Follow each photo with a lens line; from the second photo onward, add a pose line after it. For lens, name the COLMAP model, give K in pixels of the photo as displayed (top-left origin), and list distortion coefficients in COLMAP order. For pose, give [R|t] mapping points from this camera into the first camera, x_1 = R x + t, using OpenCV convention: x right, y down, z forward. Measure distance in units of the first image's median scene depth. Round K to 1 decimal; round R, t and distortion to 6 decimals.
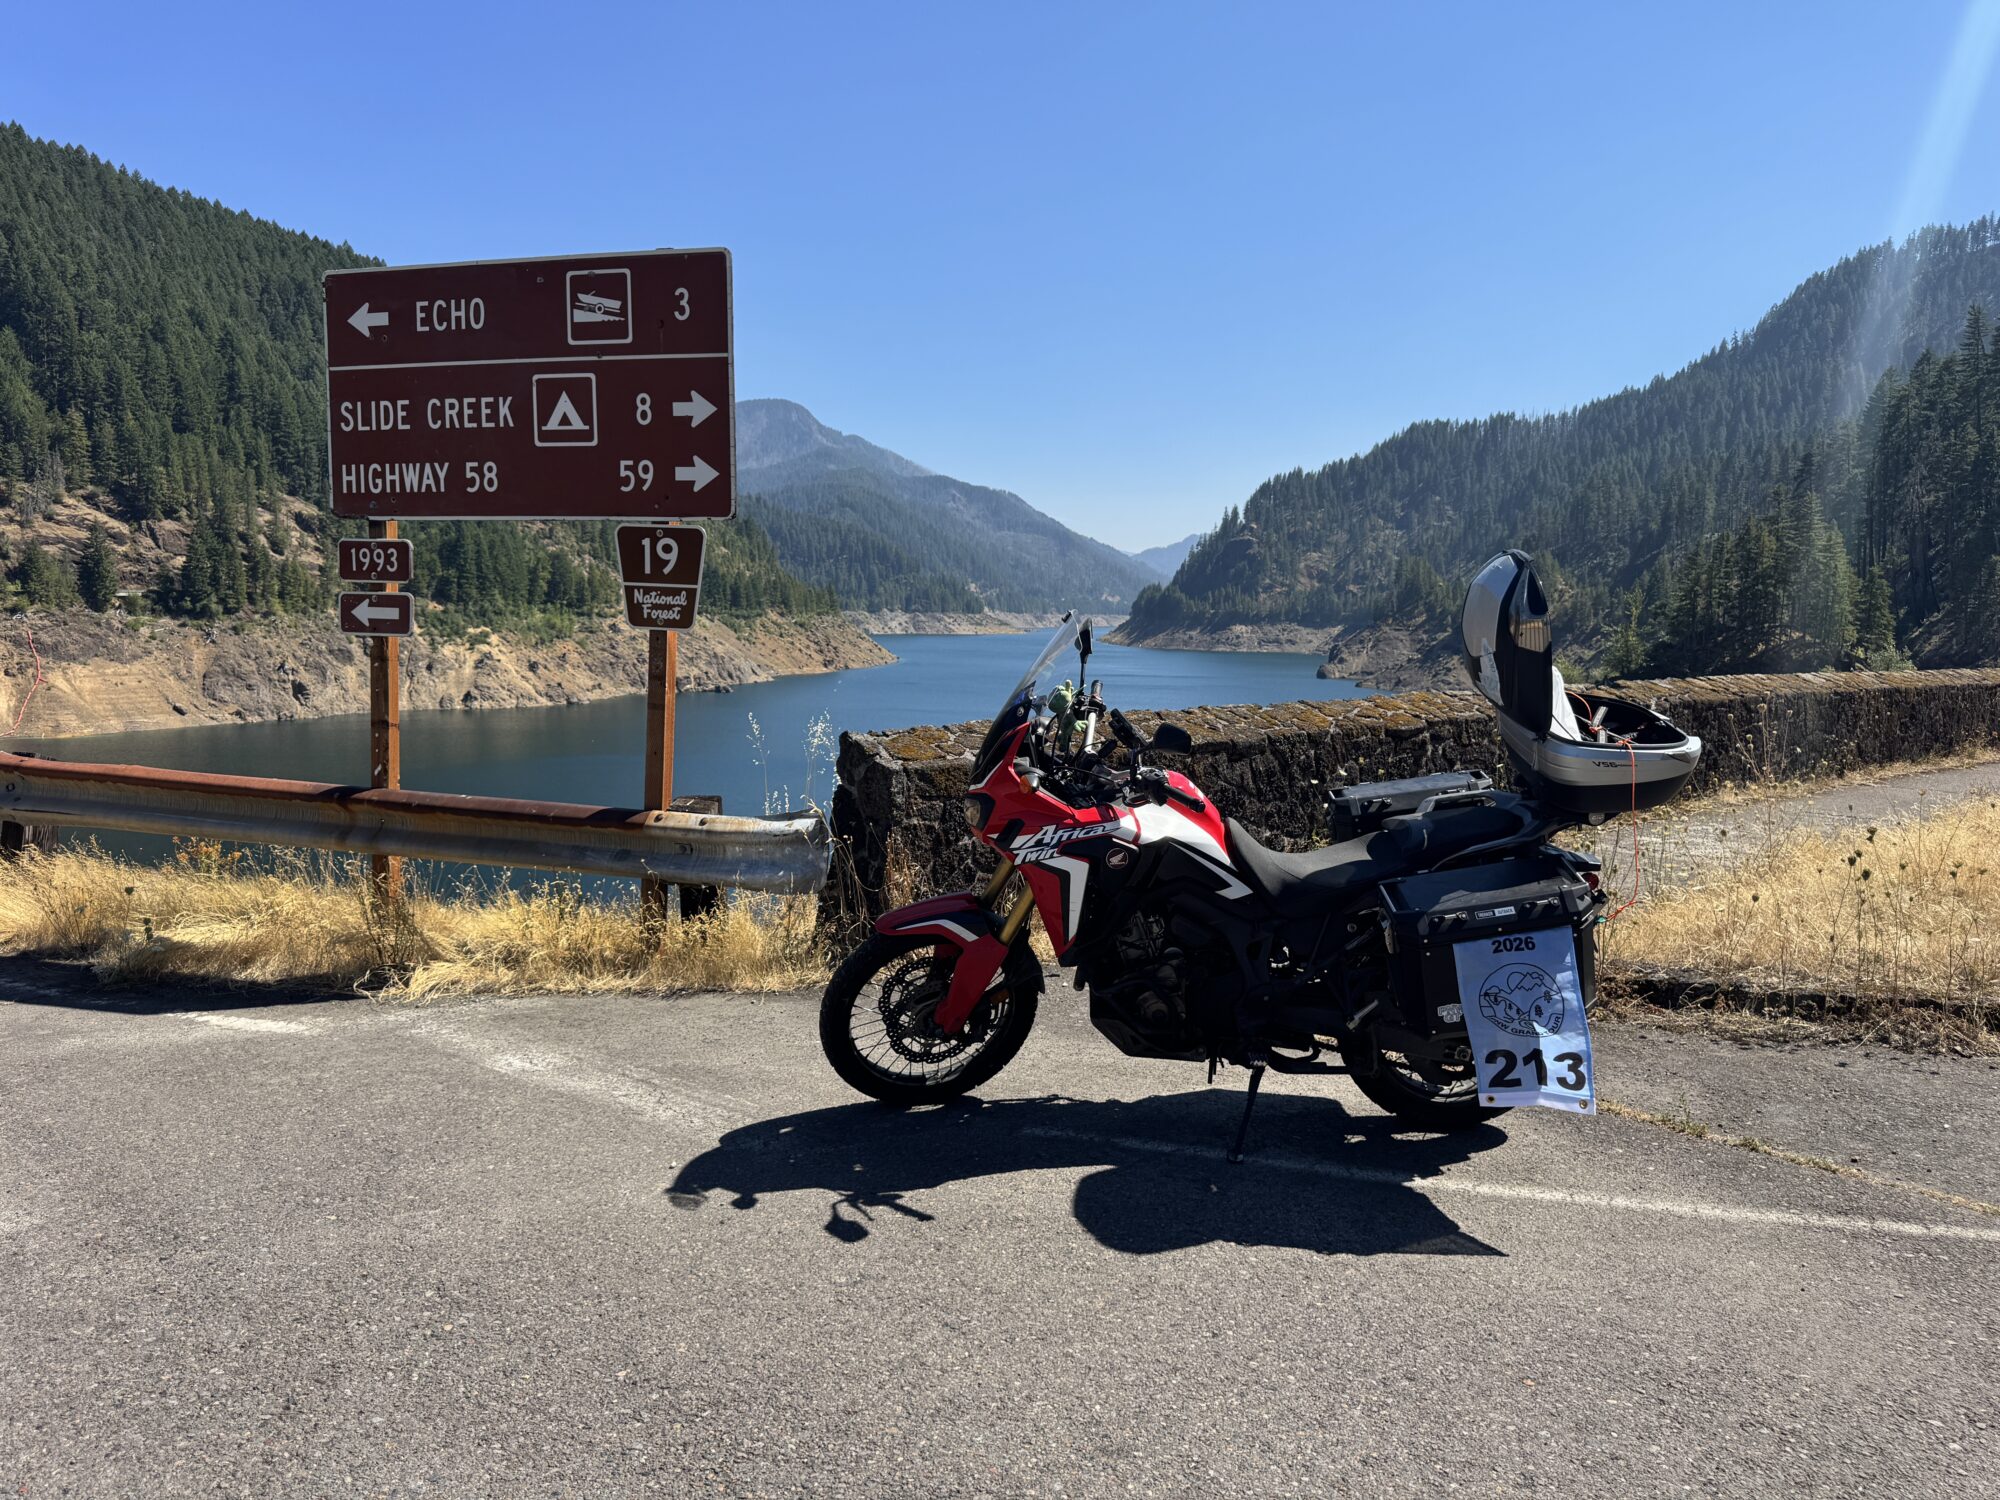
lens RADIAL K [[1420.2, 0, 1016.5], [0, 1420.2, 756.8], [0, 0, 1]] dist [0.026328, -0.035565]
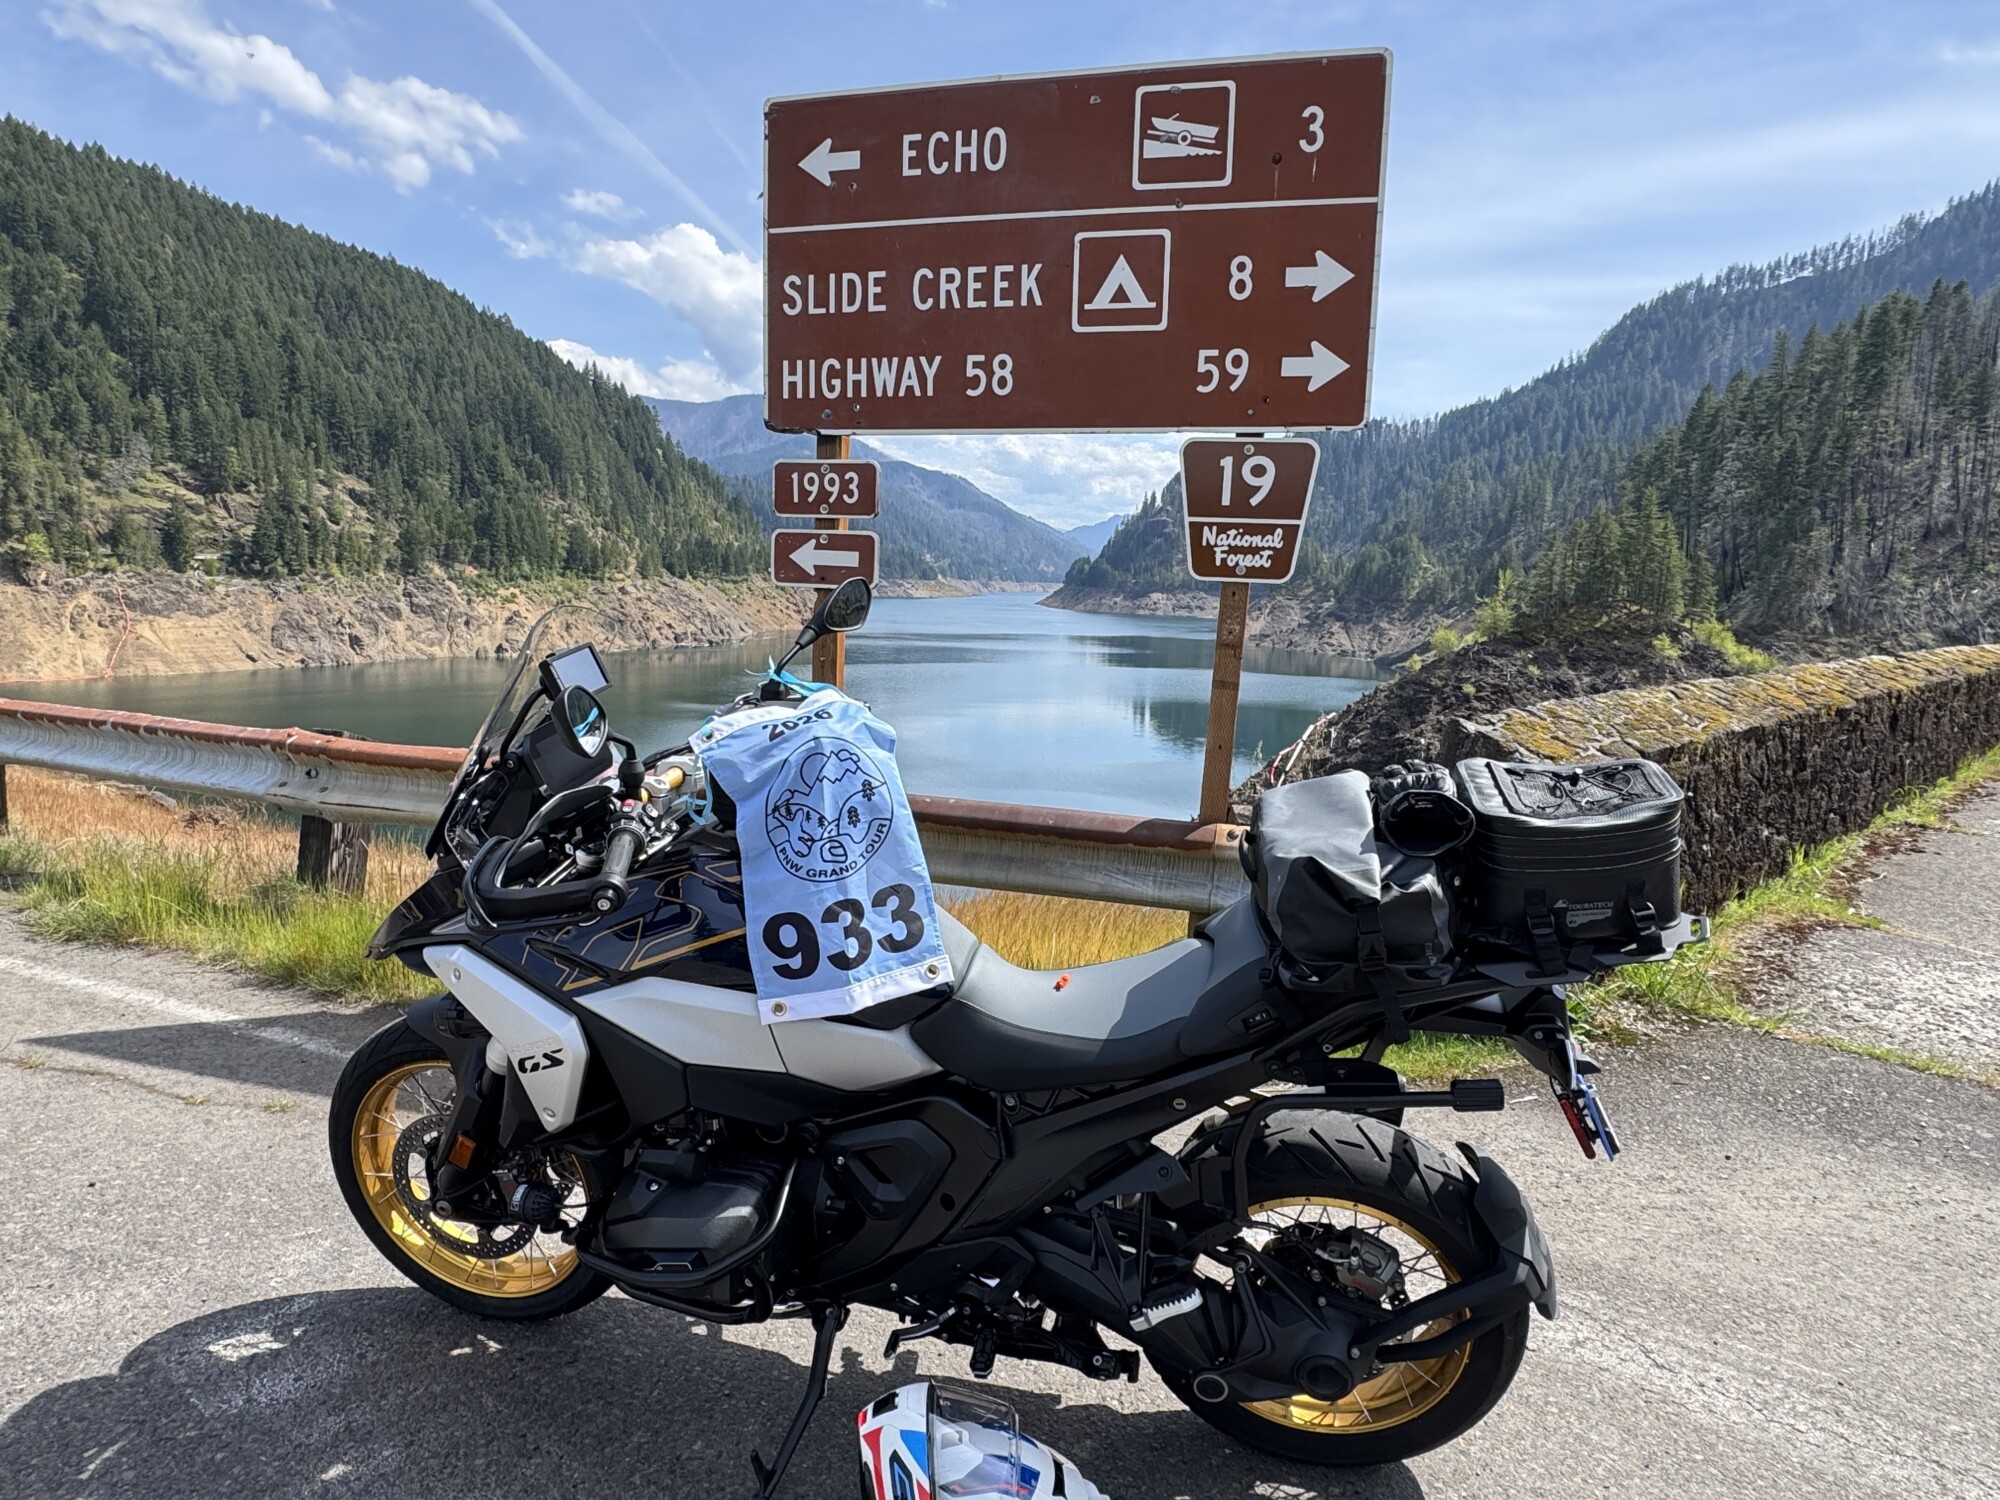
lens RADIAL K [[1204.0, 0, 989.8], [0, 1204.0, 752.6], [0, 0, 1]] dist [-0.014823, 0.013164]
pose [[0.999716, 0.008016, 0.022451, -0.375488], [-0.008916, 0.999148, 0.040296, -0.023558], [-0.022109, -0.040484, 0.998936, 0.352275]]
